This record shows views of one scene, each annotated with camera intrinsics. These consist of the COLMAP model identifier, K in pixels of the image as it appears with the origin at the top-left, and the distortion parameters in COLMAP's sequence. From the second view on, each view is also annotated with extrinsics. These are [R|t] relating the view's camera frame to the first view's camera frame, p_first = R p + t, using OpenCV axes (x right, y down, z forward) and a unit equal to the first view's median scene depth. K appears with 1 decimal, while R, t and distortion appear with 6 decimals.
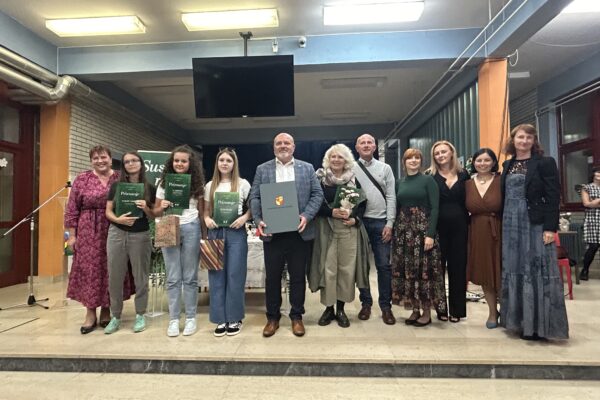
lens RADIAL K [[333.8, 0, 300.0], [0, 333.8, 200.0], [0, 0, 1]] dist [0.001550, -0.000501]
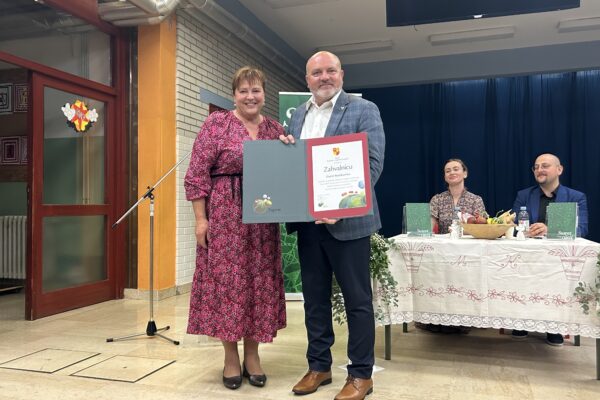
lens RADIAL K [[510.3, 0, 300.0], [0, 510.3, 200.0], [0, 0, 1]] dist [-0.004332, 0.000095]
pose [[0.963020, 0.006100, -0.269361, -0.214542], [-0.002552, 0.999905, 0.013519, 0.039483], [0.269418, -0.012331, 0.962944, 0.133187]]
